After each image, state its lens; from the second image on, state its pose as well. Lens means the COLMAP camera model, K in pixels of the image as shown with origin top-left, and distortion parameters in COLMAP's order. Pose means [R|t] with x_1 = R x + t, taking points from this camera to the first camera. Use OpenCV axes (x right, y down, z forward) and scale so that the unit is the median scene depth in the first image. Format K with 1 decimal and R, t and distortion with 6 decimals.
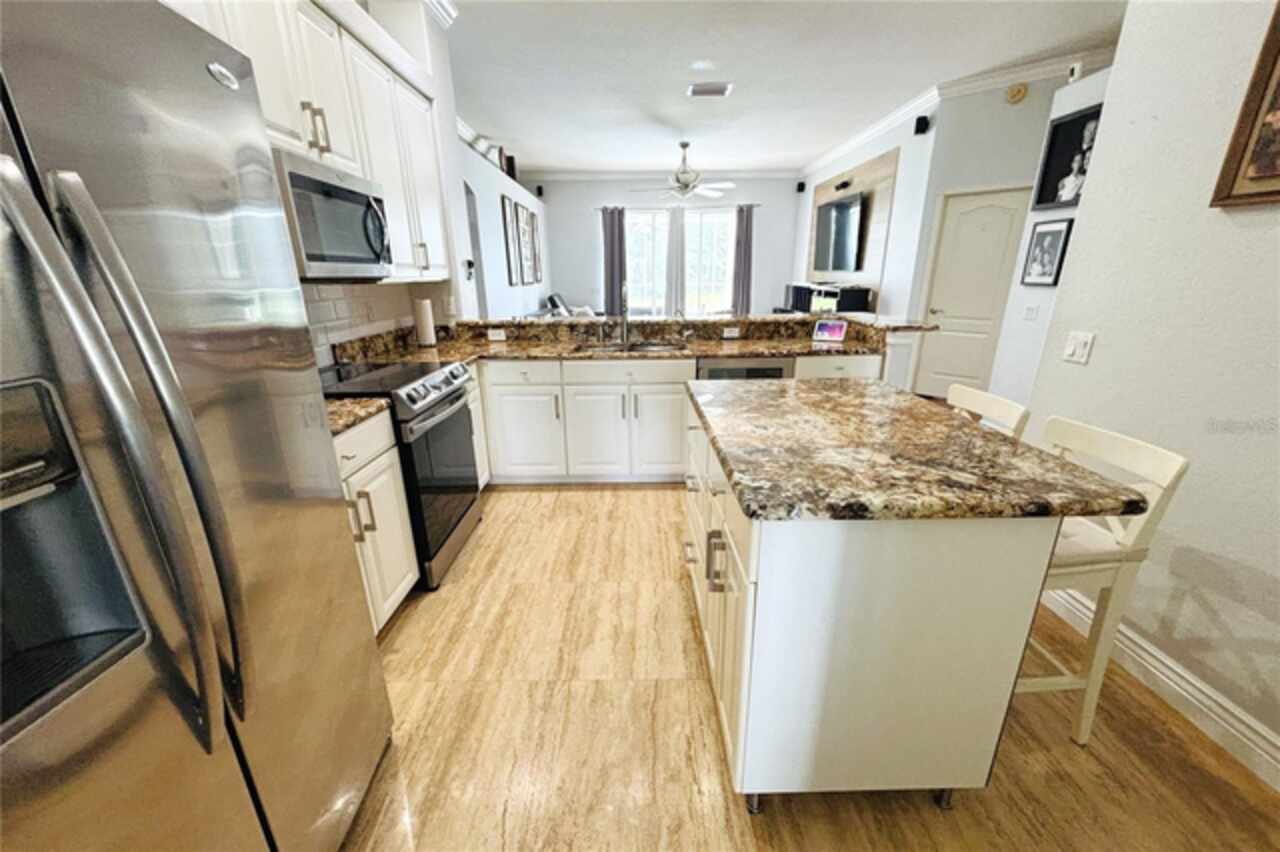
lens RADIAL K [[524.3, 0, 645.7], [0, 524.3, 477.3], [0, 0, 1]] dist [-0.001616, -0.000822]
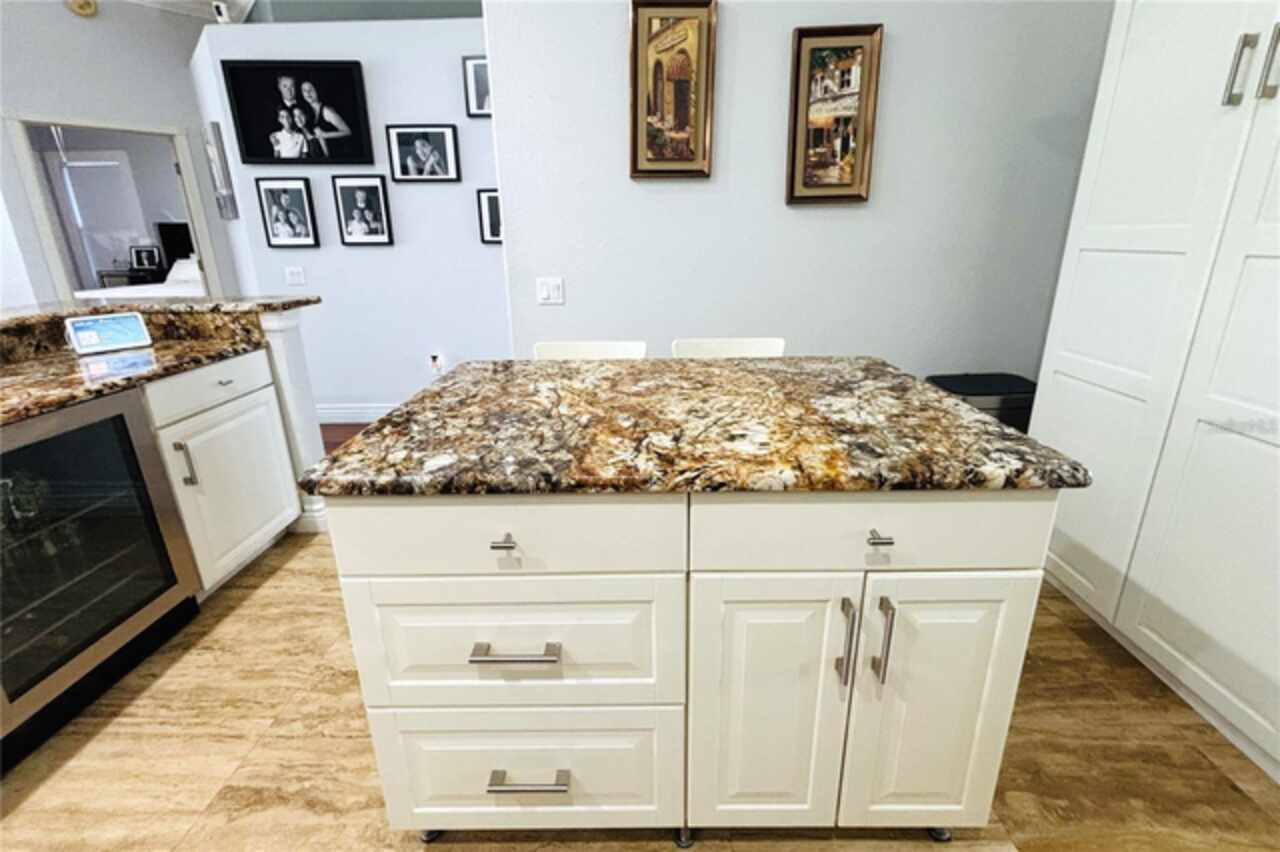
lens RADIAL K [[513.8, 0, 643.9], [0, 513.8, 384.1], [0, 0, 1]] dist [0.001449, 0.000123]
pose [[0.020729, -0.267929, 0.963215, -0.267277], [0.372970, 0.895947, 0.241191, -0.253397], [-0.927612, 0.354250, 0.118502, 0.736026]]
